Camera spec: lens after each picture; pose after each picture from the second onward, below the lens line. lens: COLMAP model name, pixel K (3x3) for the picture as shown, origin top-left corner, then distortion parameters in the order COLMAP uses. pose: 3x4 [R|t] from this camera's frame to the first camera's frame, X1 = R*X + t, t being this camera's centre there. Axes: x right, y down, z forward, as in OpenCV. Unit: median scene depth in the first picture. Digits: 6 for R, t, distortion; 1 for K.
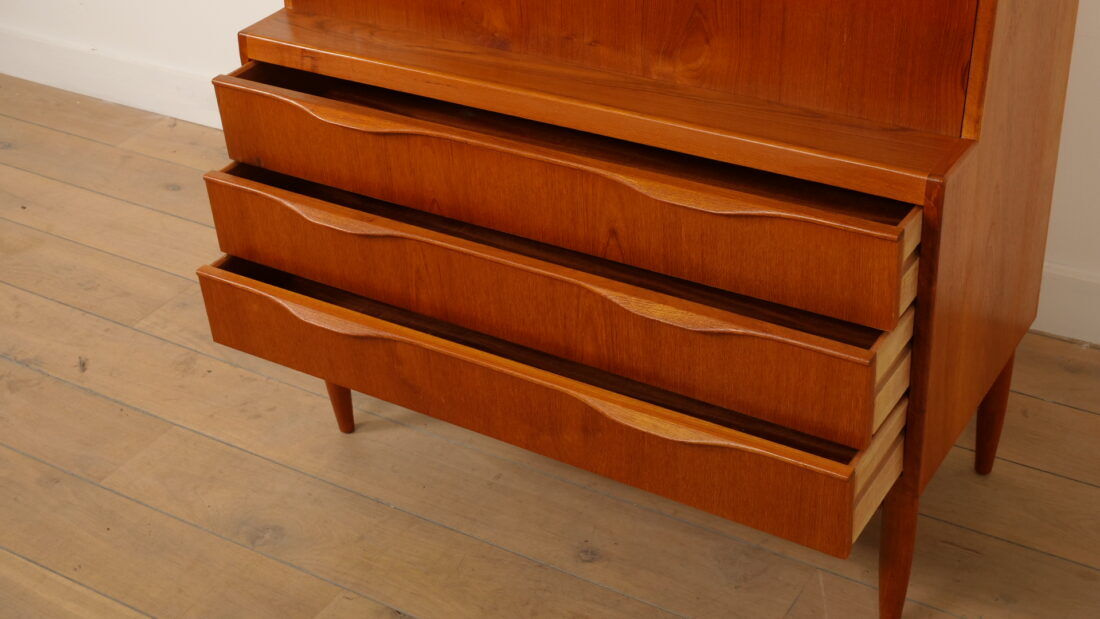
lens RADIAL K [[1510.8, 0, 554.0], [0, 1510.8, 312.0], [0, 0, 1]] dist [0.015565, 0.084973]
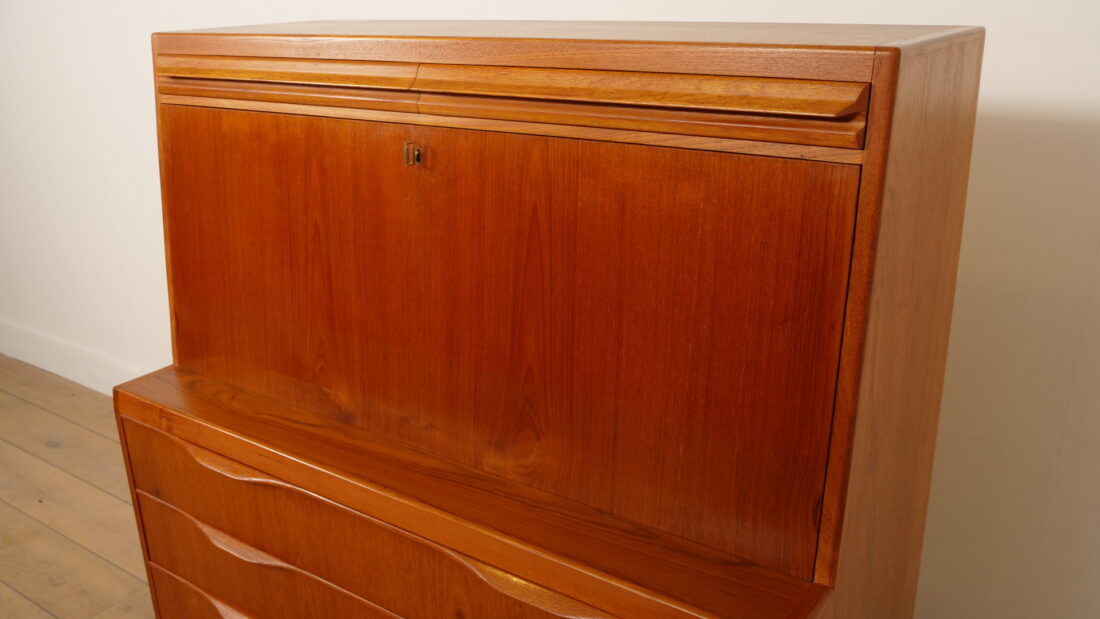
lens RADIAL K [[958.0, 0, 550.0], [0, 958.0, 309.5], [0, 0, 1]] dist [-0.027772, 0.015666]
pose [[0.998033, 0.054914, -0.030229, 0.096800], [-0.060364, 0.971940, -0.227351, -0.097956], [0.016896, 0.228728, 0.973344, 0.331900]]
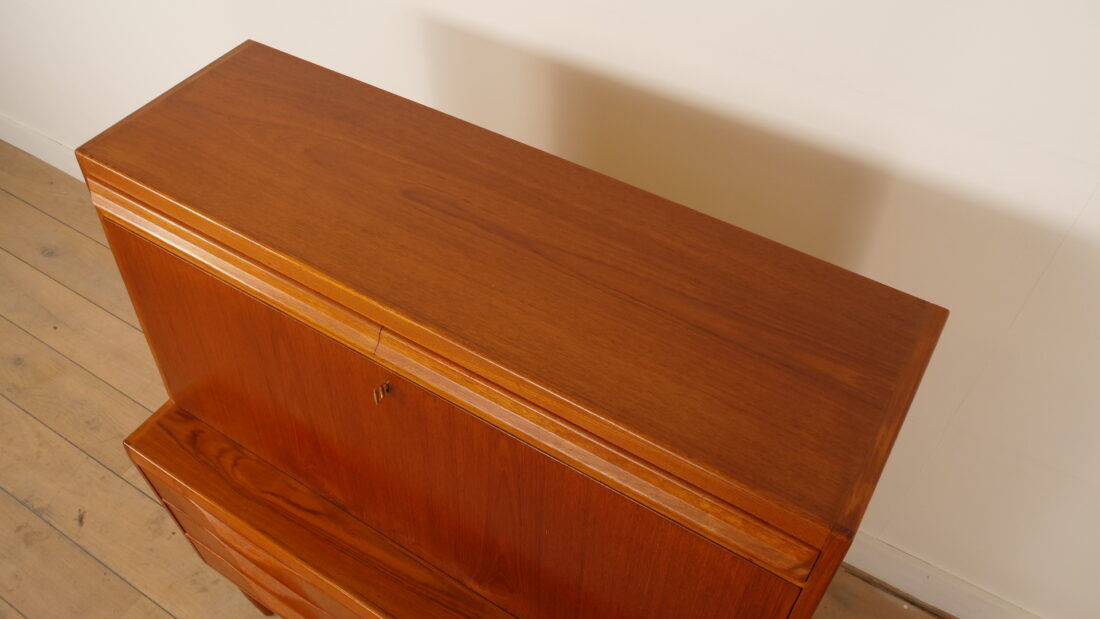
lens RADIAL K [[871.3, 0, 553.9], [0, 871.3, 315.8], [0, 0, 1]] dist [-0.033902, 0.000636]
pose [[0.998204, 0.034780, 0.048782, 0.075385], [-0.046769, 0.961251, 0.271678, -0.431668], [-0.037443, -0.273471, 0.961151, 0.355545]]
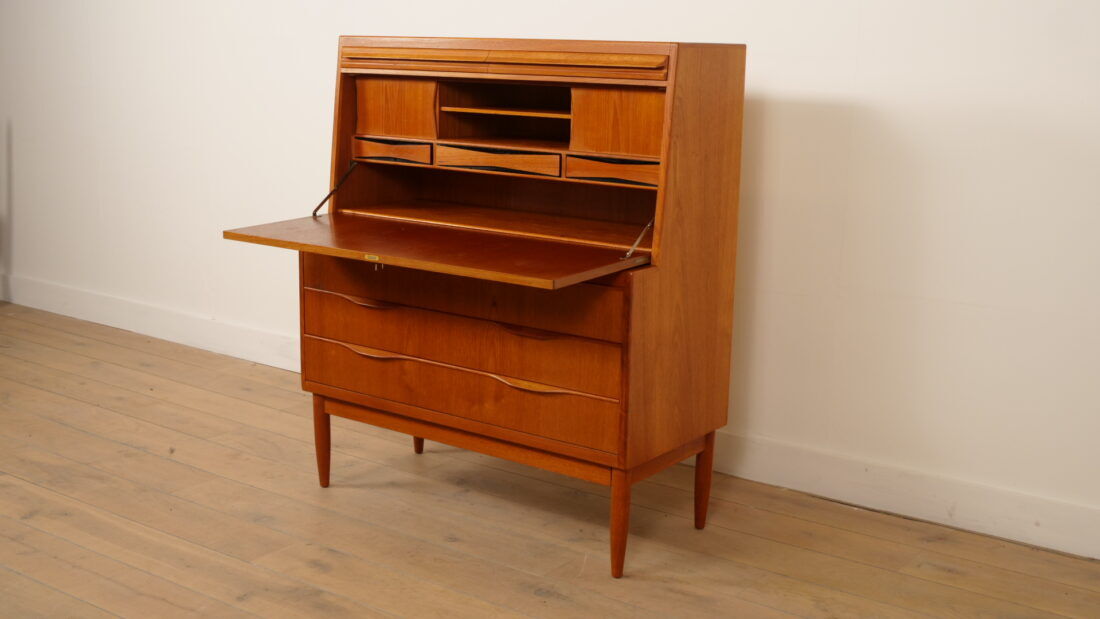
lens RADIAL K [[1307.9, 0, 544.8], [0, 1307.9, 307.2], [0, 0, 1]] dist [0.004870, 0.032282]
pose [[0.993773, 0.098677, -0.051746, 0.166941], [-0.110671, 0.928003, -0.355756, 0.408807], [0.012915, 0.359268, 0.933145, -0.416690]]
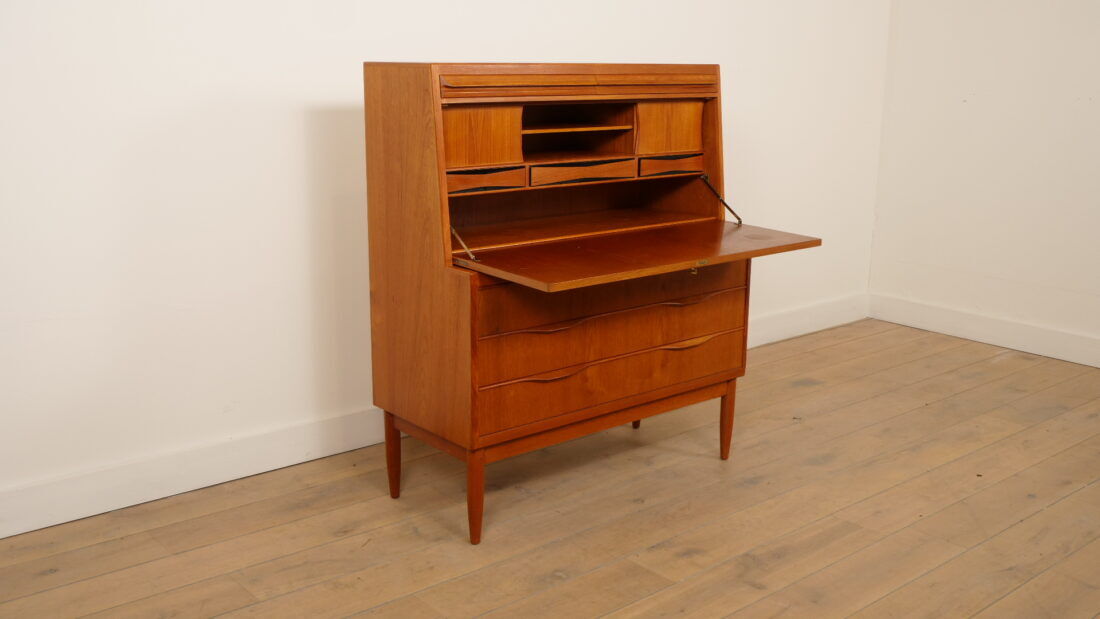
lens RADIAL K [[1053.1, 0, 553.7], [0, 1053.1, 311.2], [0, 0, 1]] dist [-0.003836, -0.004417]
pose [[0.298396, -0.148752, 0.942779, -1.189890], [0.494288, 0.869083, -0.019321, -0.073241], [-0.816480, 0.471770, 0.332857, 0.509991]]
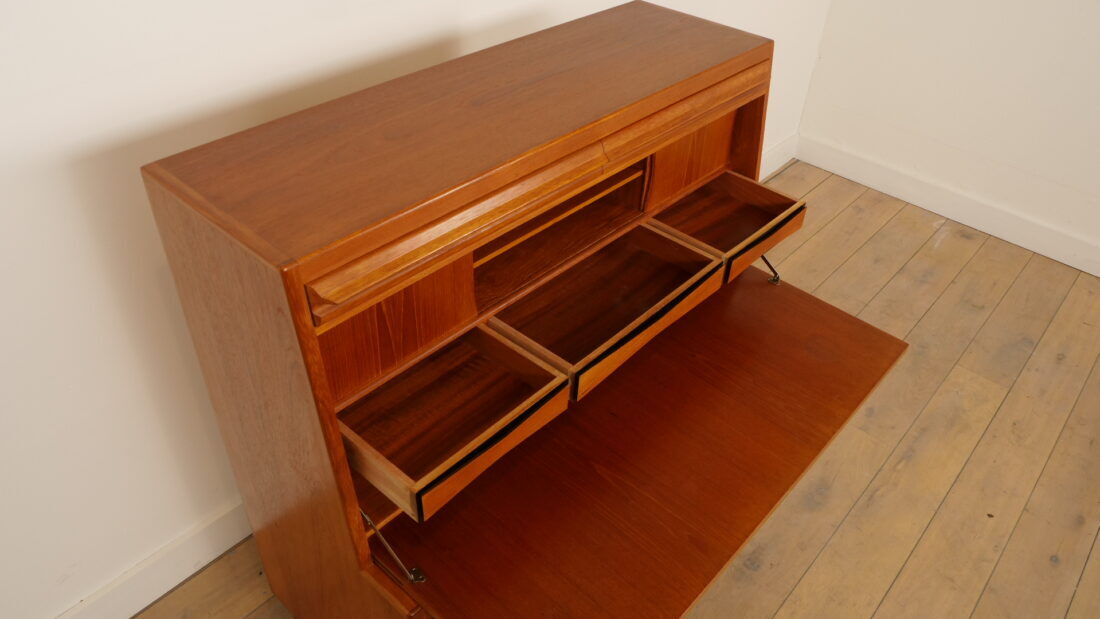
lens RADIAL K [[788.5, 0, 550.1], [0, 788.5, 312.2], [0, 0, 1]] dist [-0.044329, 0.006707]
pose [[0.161068, -0.550140, 0.819392, -0.449790], [0.492097, 0.764434, 0.416510, -0.449183], [-0.855510, 0.336133, 0.393848, 0.618129]]
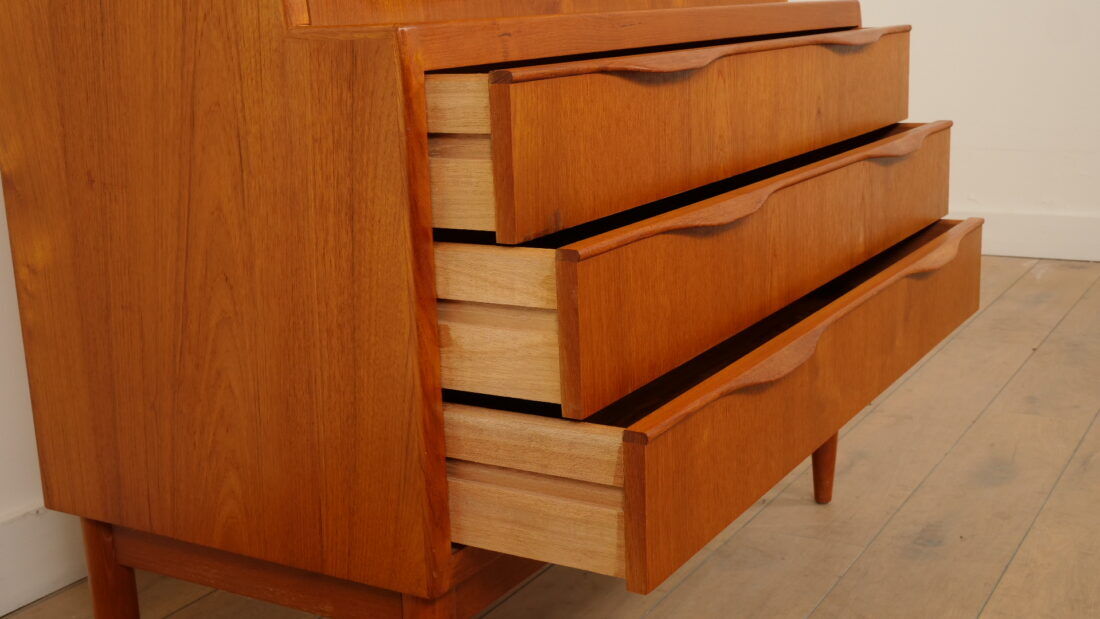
lens RADIAL K [[1307.9, 0, 544.8], [0, 1307.9, 307.2], [0, 0, 1]] dist [0.004870, 0.032282]
pose [[-0.018462, -0.153592, 0.987962, -0.607751], [0.576704, 0.805552, 0.136011, -0.128733], [-0.816745, 0.572272, 0.073705, 0.903722]]
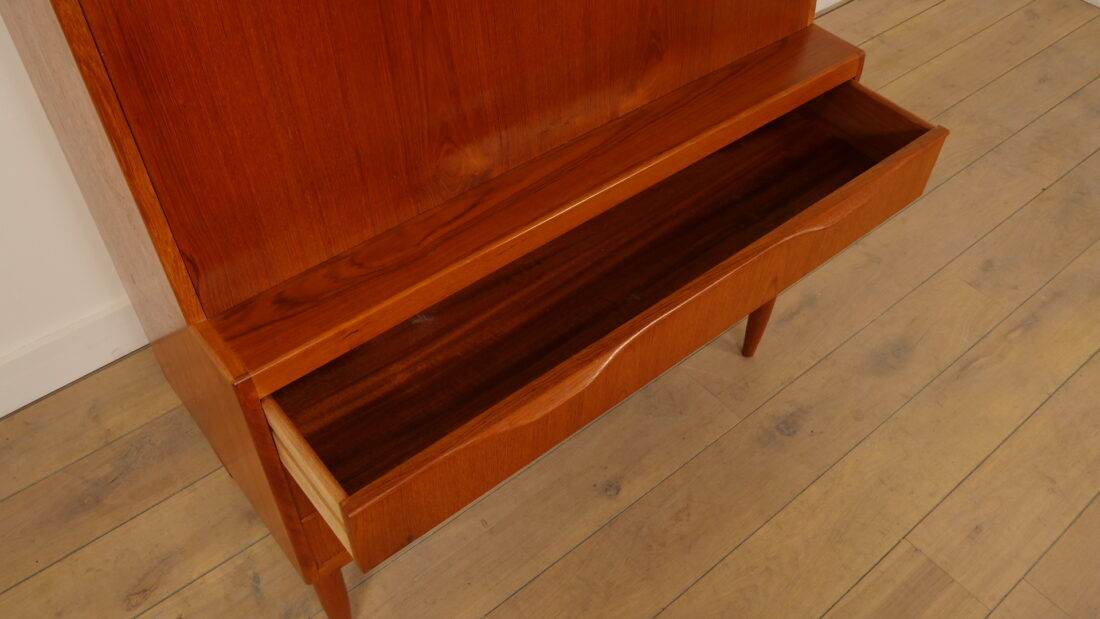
lens RADIAL K [[911.6, 0, 552.6], [0, 911.6, 308.4], [0, 0, 1]] dist [-0.026807, 0.007113]
pose [[0.309406, -0.645490, 0.698291, -0.404859], [0.477249, 0.740552, 0.473091, -0.315670], [-0.822497, 0.186881, 0.537191, 0.586817]]
